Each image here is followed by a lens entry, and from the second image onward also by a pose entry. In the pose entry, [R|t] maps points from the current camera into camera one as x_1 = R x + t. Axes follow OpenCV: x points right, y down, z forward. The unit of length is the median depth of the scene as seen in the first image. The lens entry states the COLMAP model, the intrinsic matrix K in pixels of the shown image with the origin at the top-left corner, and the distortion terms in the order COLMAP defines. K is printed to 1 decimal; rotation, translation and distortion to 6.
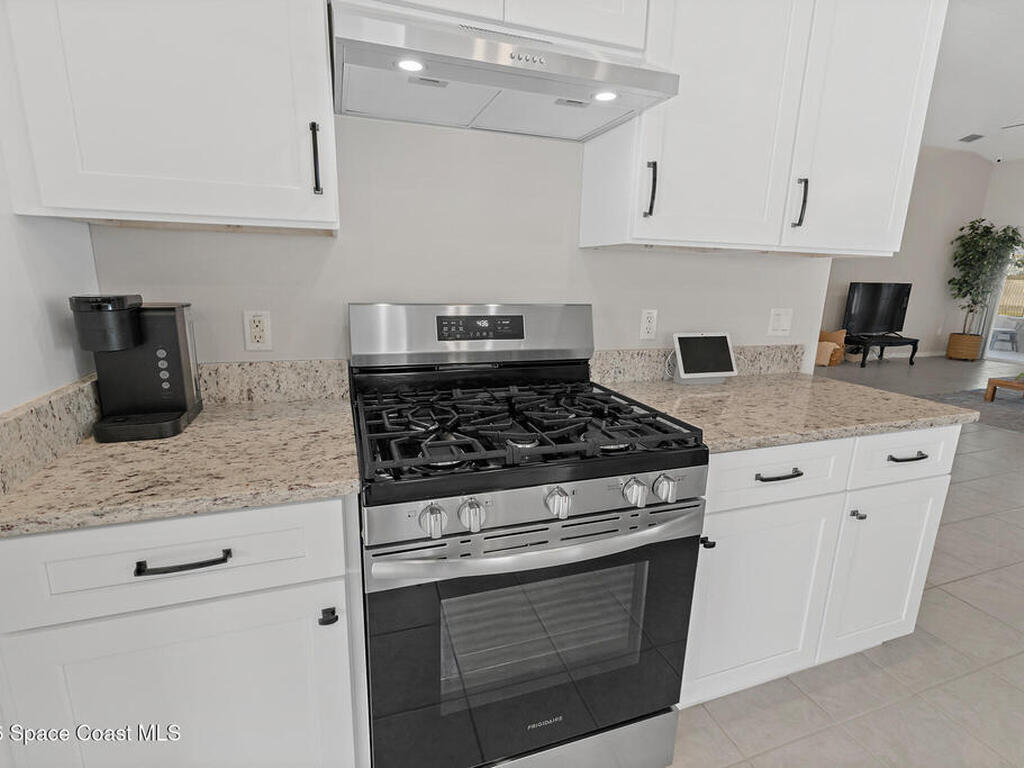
lens RADIAL K [[488.5, 0, 508.1], [0, 488.5, 381.6], [0, 0, 1]] dist [0.006055, 0.001494]
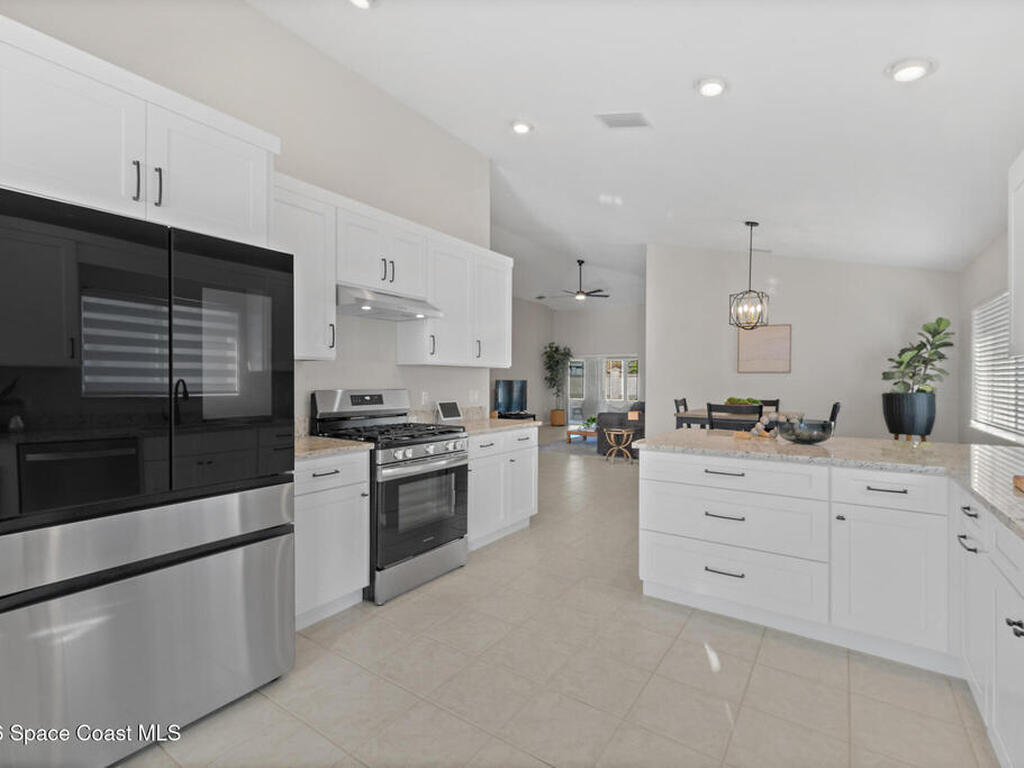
lens RADIAL K [[488.5, 0, 508.1], [0, 488.5, 381.6], [0, 0, 1]] dist [0.006055, 0.001494]
pose [[0.808584, -0.022229, 0.587960, -0.158541], [0.142576, 0.976906, -0.159142, 0.048256], [-0.570844, 0.212509, 0.793081, -0.219478]]
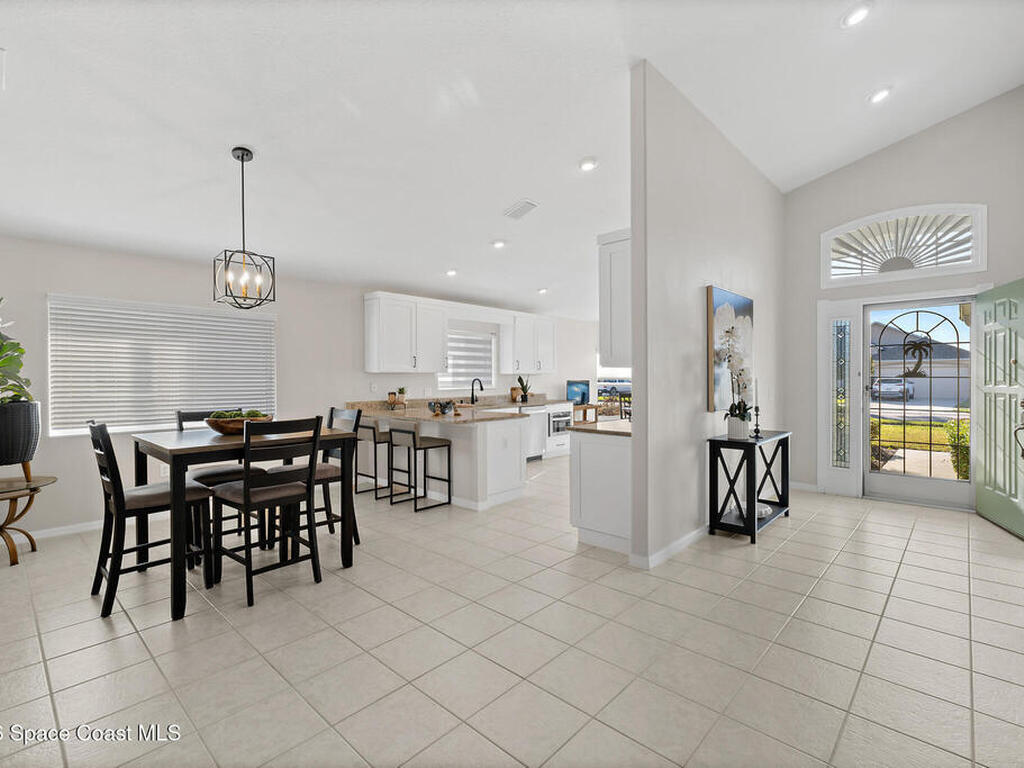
lens RADIAL K [[488.5, 0, 508.1], [0, 488.5, 381.6], [0, 0, 1]] dist [0.006055, 0.001494]
pose [[-0.886643, -0.016443, -0.462163, 0.459261], [-0.116066, 0.975293, 0.187970, -0.118144], [0.447653, 0.220304, -0.866645, 0.581025]]
